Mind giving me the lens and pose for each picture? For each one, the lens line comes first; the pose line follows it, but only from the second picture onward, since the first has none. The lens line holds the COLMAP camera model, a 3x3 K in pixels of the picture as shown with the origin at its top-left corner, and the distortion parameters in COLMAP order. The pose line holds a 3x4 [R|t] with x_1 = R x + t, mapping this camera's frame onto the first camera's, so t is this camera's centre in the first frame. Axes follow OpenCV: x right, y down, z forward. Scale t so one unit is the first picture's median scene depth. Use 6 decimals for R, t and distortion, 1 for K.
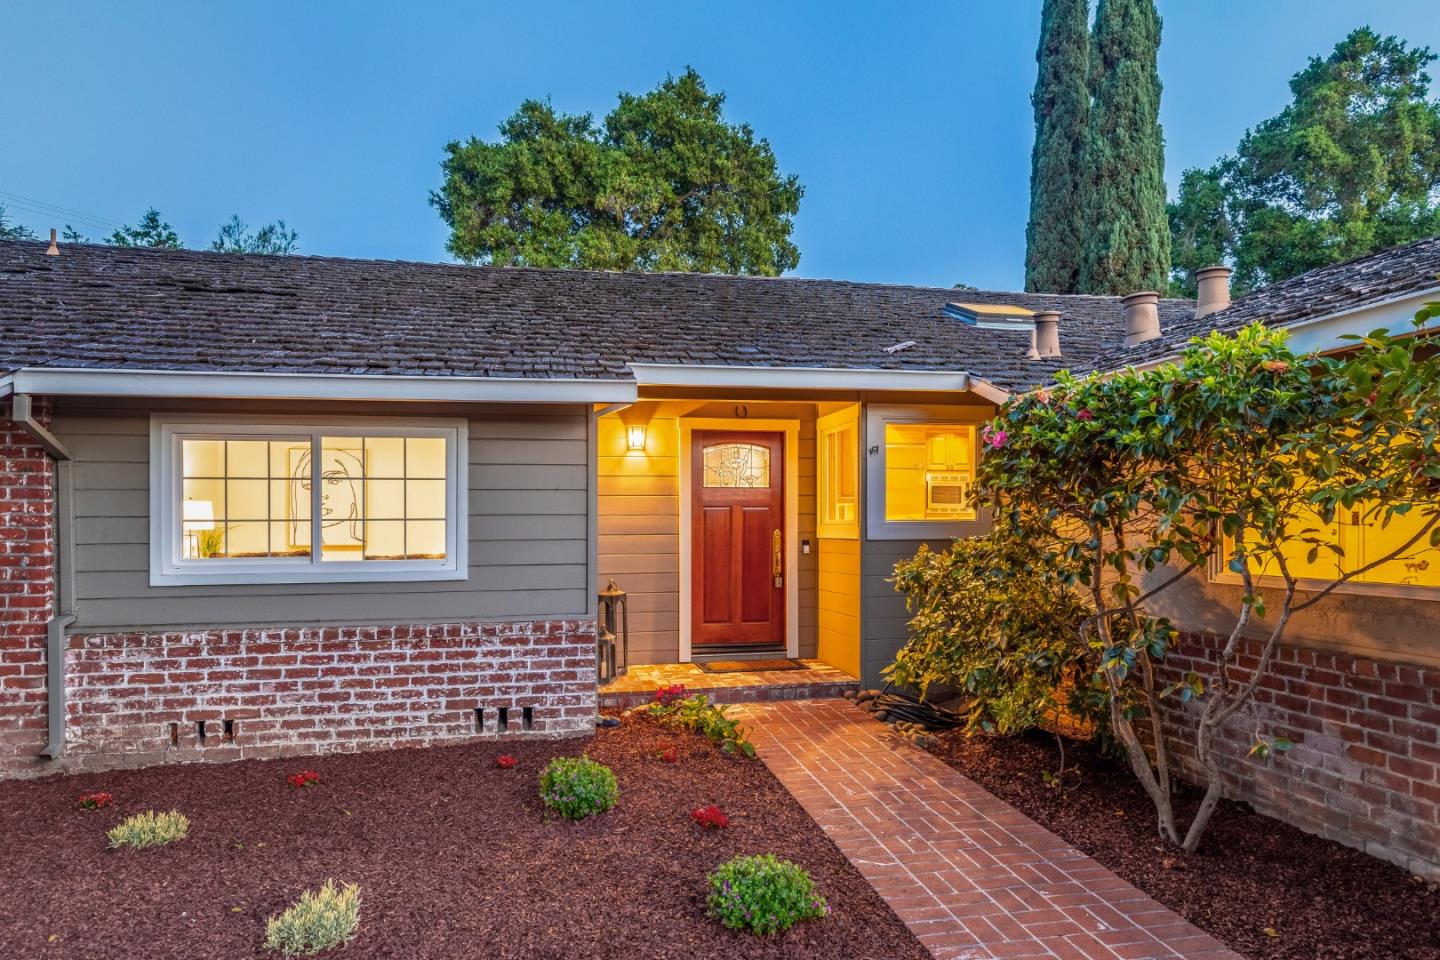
lens RADIAL K [[931.5, 0, 725.3], [0, 931.5, 564.6], [0, 0, 1]] dist [0.011383, -0.001287]
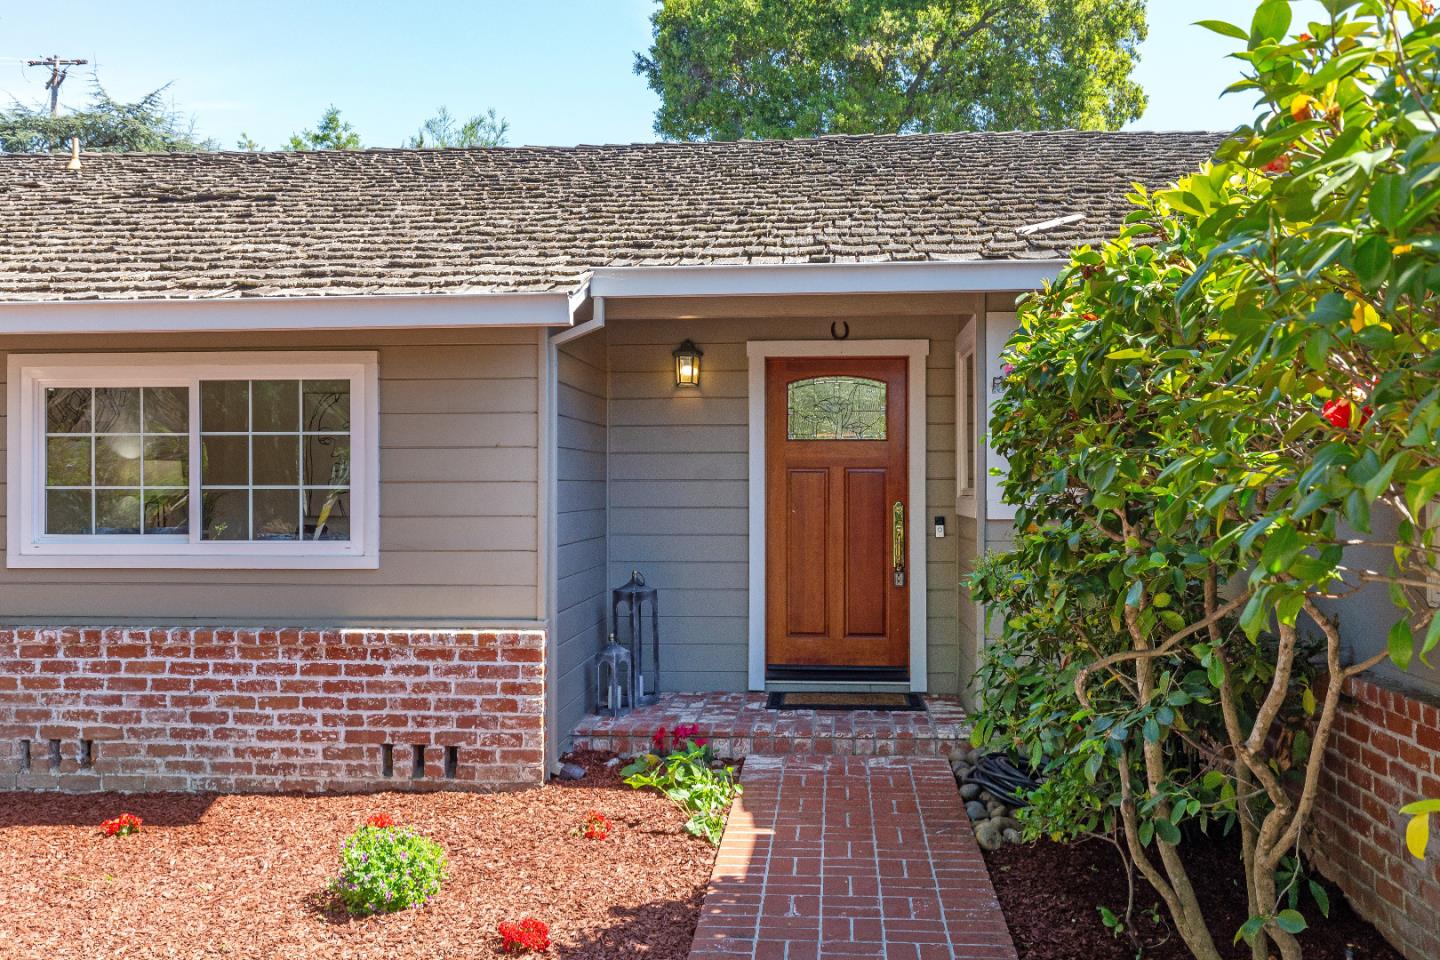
lens RADIAL K [[1267.7, 0, 738.8], [0, 1267.7, 512.1], [0, 0, 1]] dist [0.012034, 0.003267]
pose [[0.960101, 0.010603, -0.279453, 0.278898], [-0.016706, 0.999671, -0.019466, -0.013748], [0.279155, 0.023358, 0.959962, 0.109556]]
